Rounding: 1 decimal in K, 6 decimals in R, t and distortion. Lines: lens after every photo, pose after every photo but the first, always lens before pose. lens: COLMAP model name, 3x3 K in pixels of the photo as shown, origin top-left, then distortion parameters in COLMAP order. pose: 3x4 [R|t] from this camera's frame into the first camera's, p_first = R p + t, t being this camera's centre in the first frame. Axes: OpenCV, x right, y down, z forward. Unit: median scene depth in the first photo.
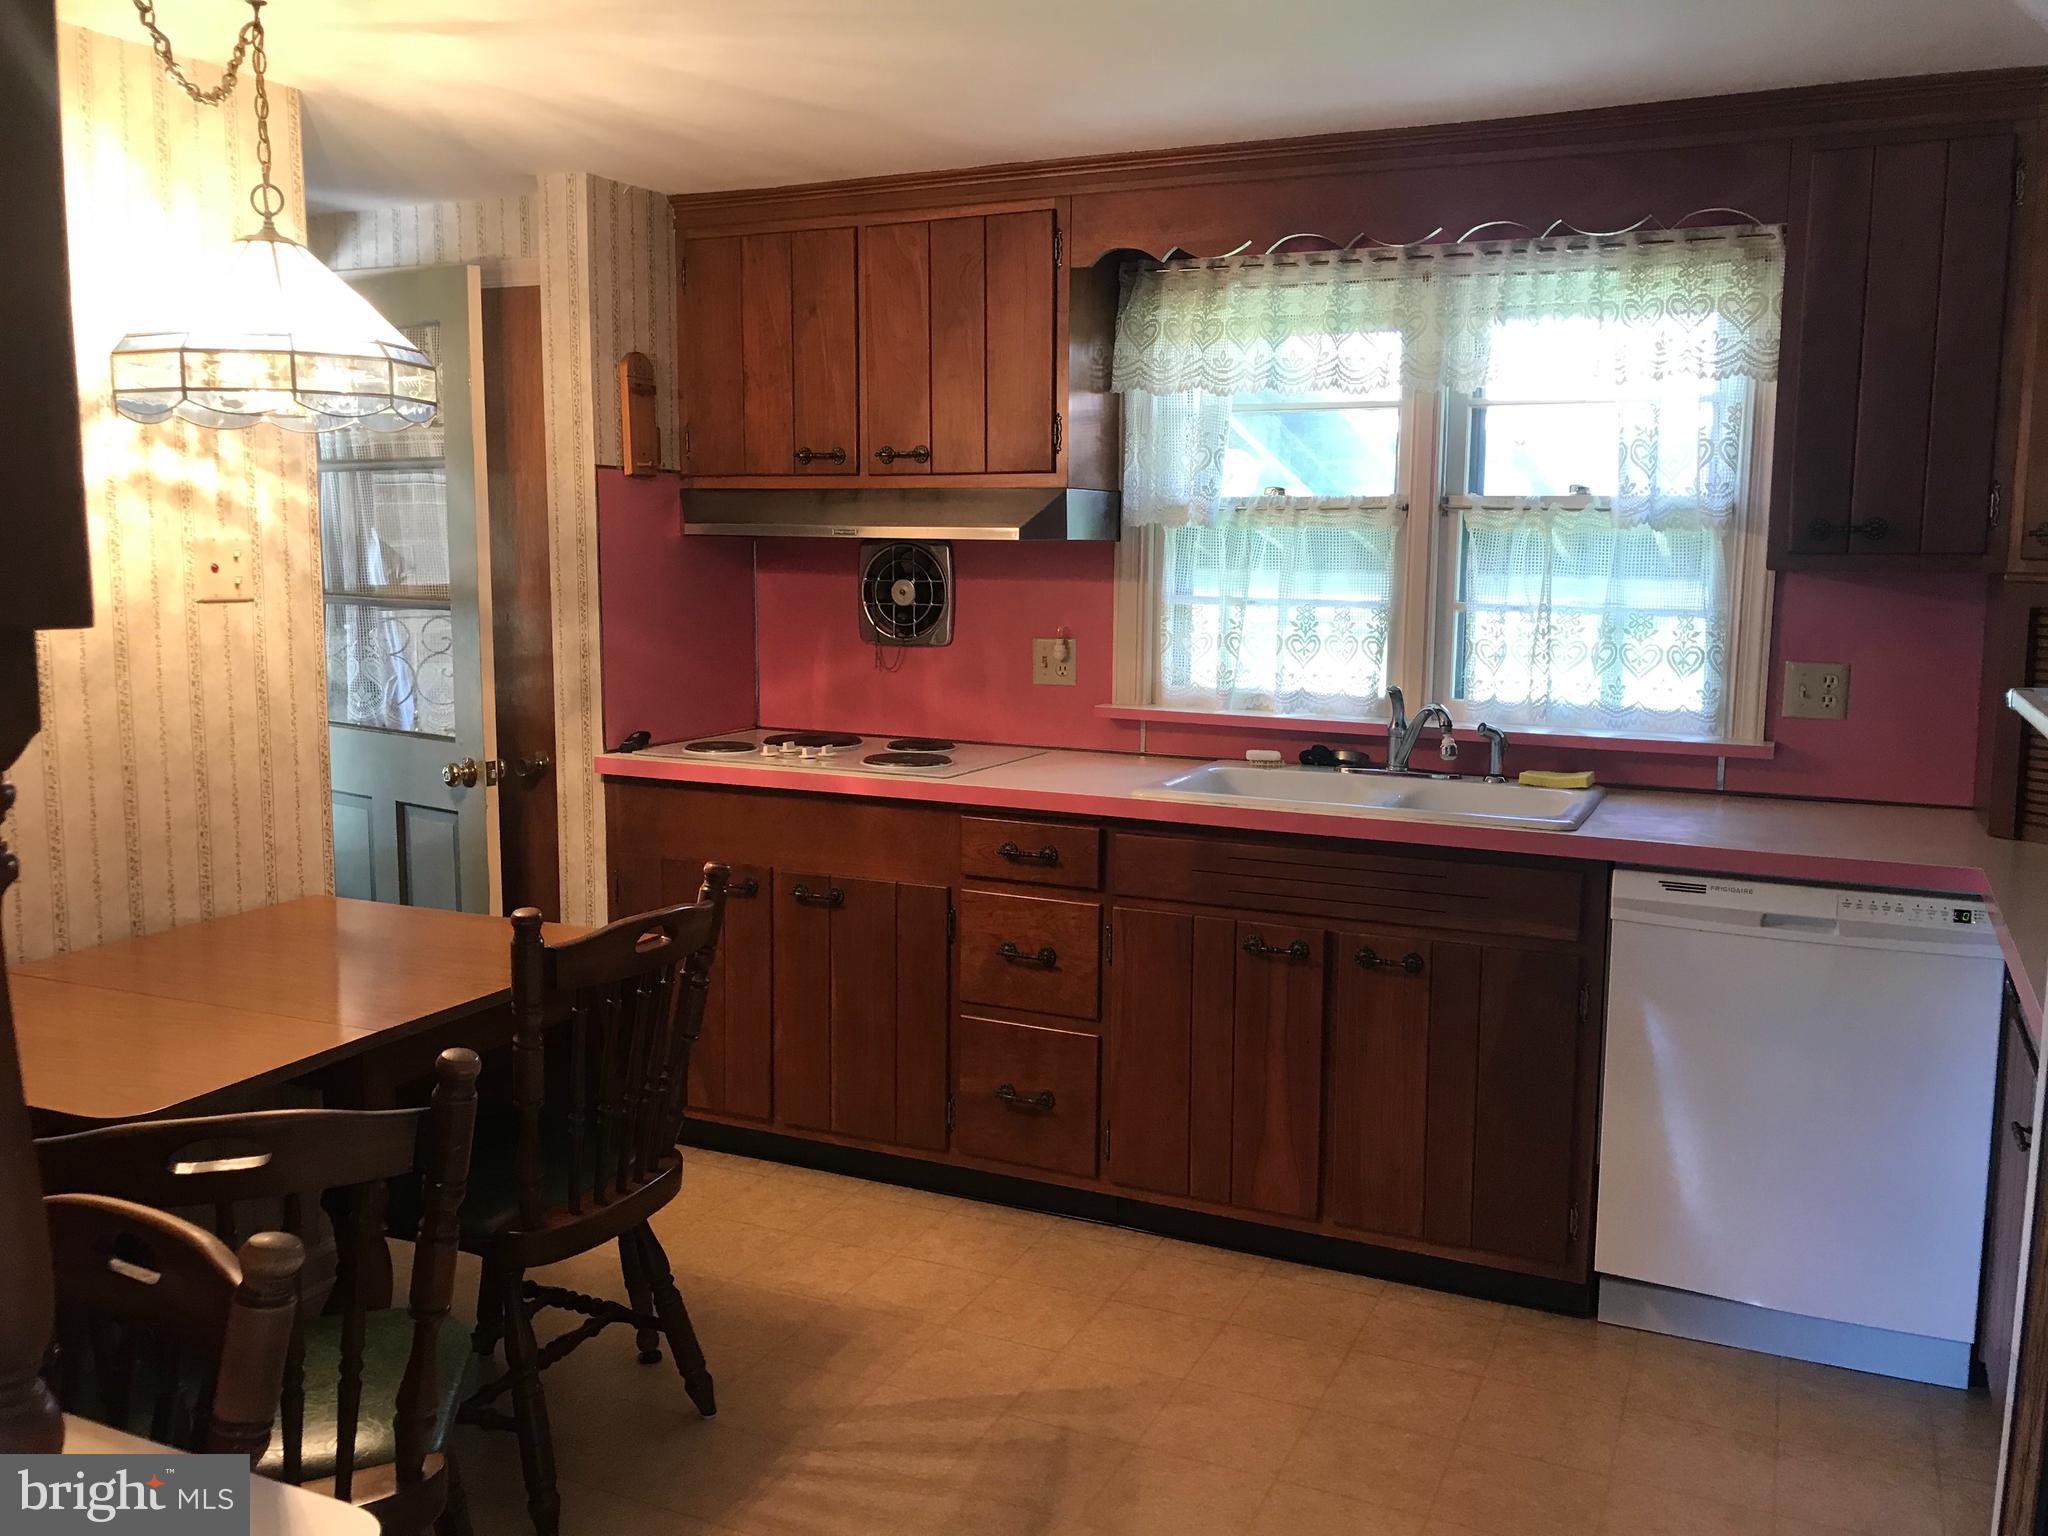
lens RADIAL K [[1702.1, 0, 1024.3], [0, 1702.1, 752.8], [0, 0, 1]] dist [0.057370, -0.013555]
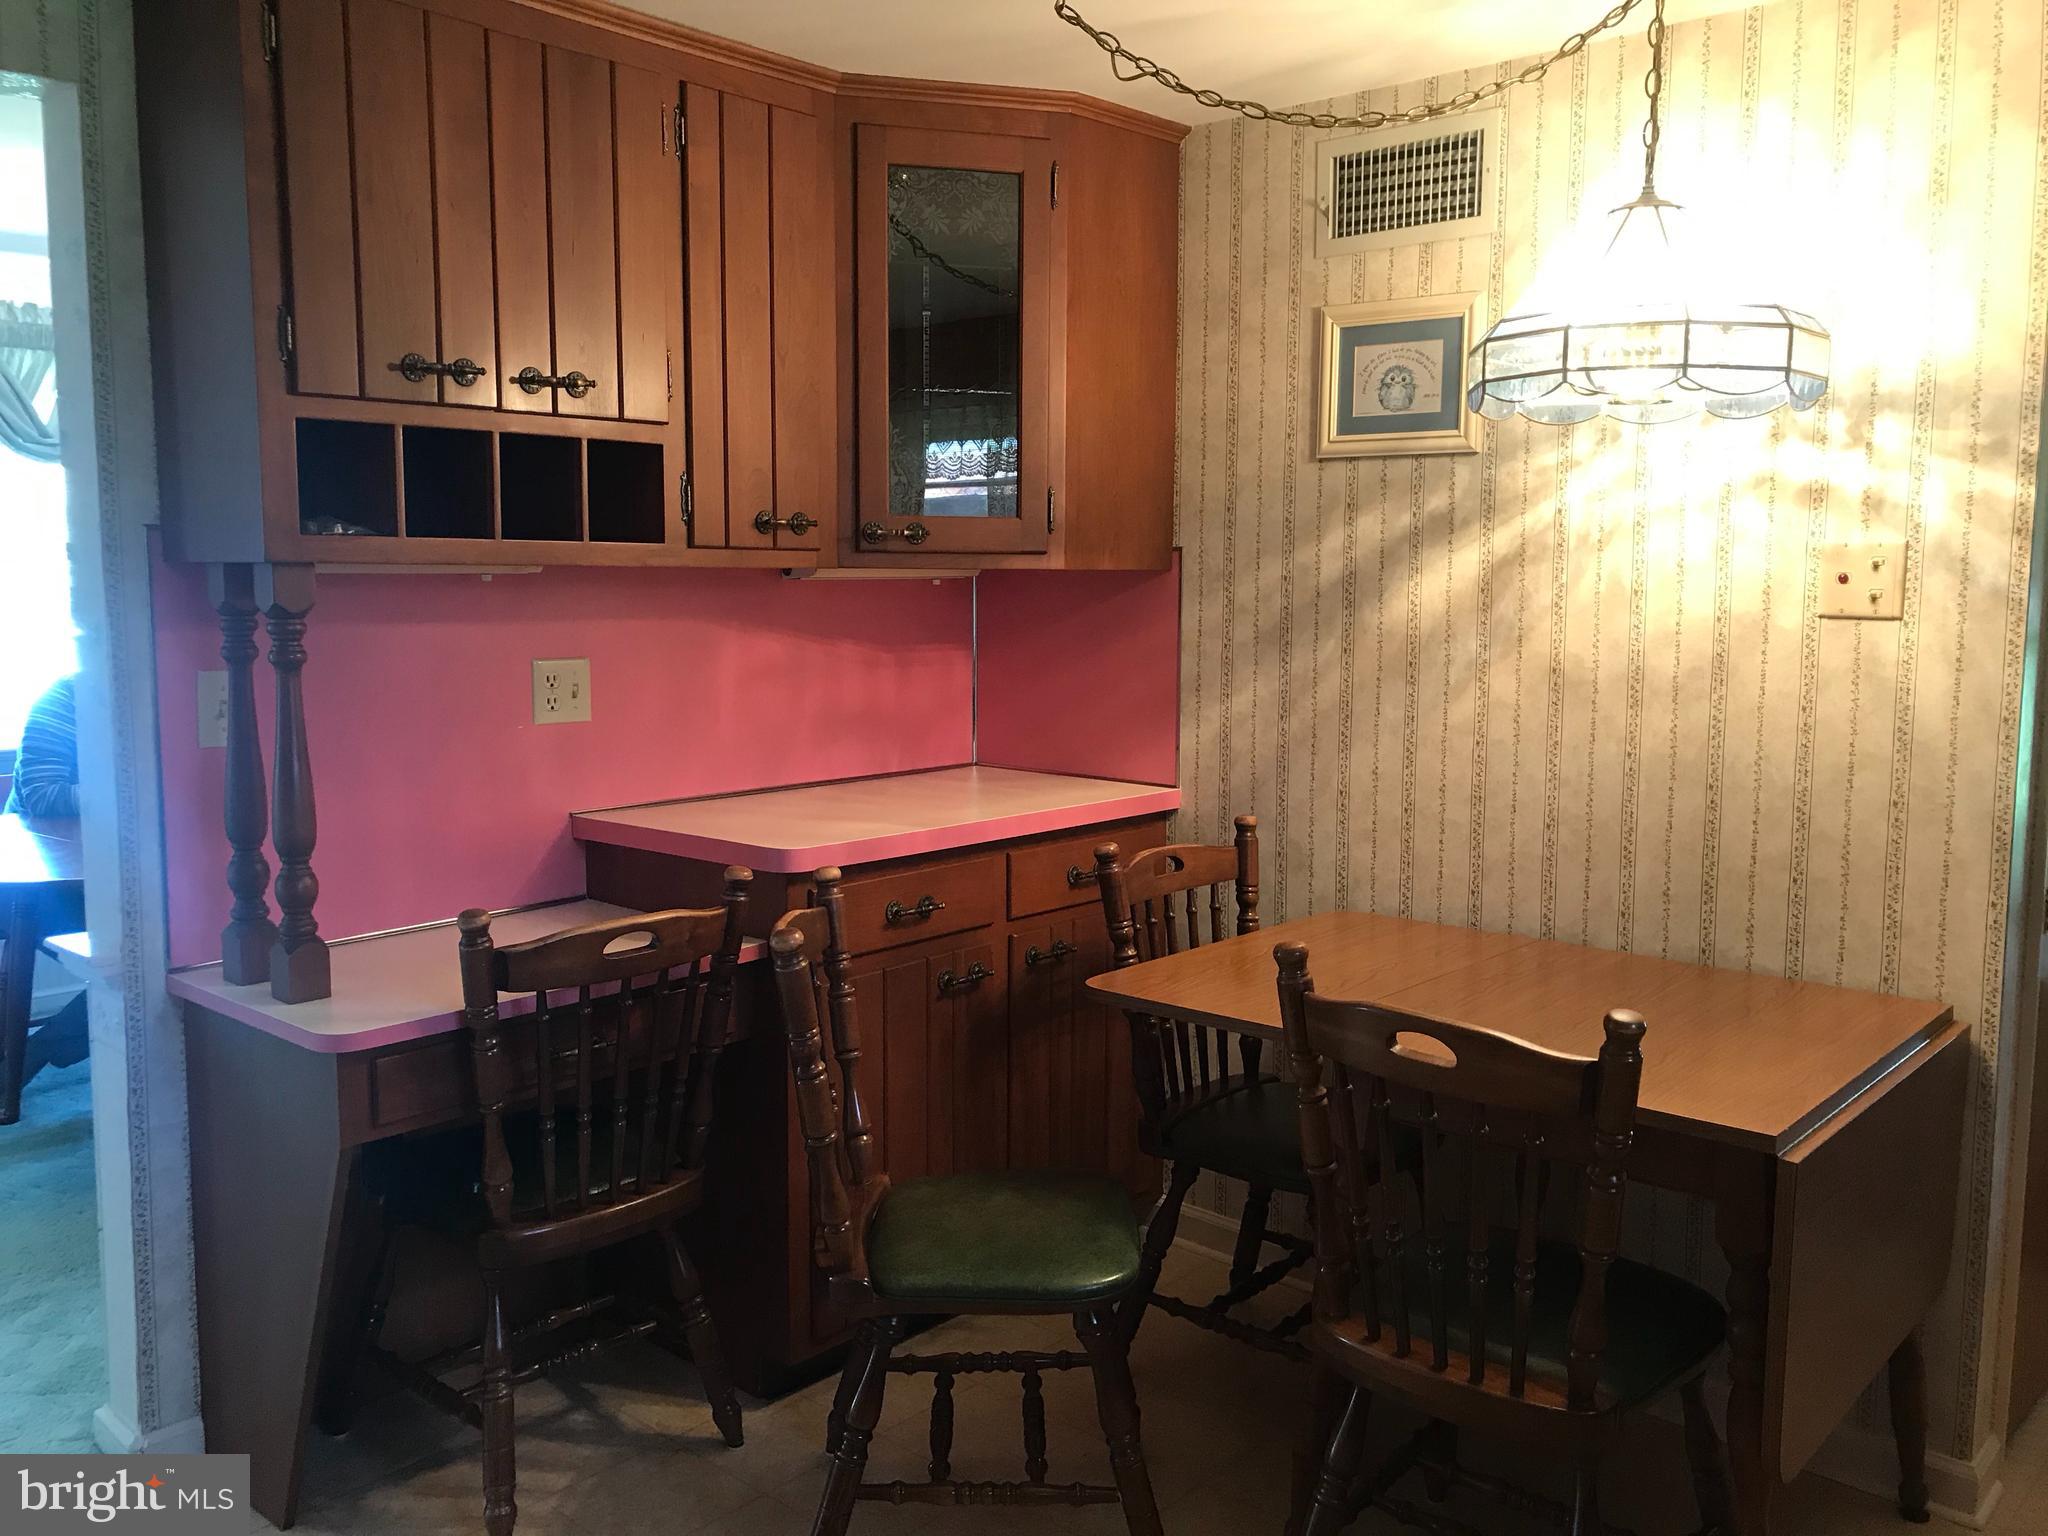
lens RADIAL K [[1702.1, 0, 1025.5], [0, 1702.1, 773.6], [0, 0, 1]] dist [0.057370, -0.013555]
pose [[-0.274630, 0.100371, -0.956297, 0.465076], [-0.139234, 0.979904, 0.142834, -0.077121], [0.951416, 0.172376, -0.255136, 0.840906]]
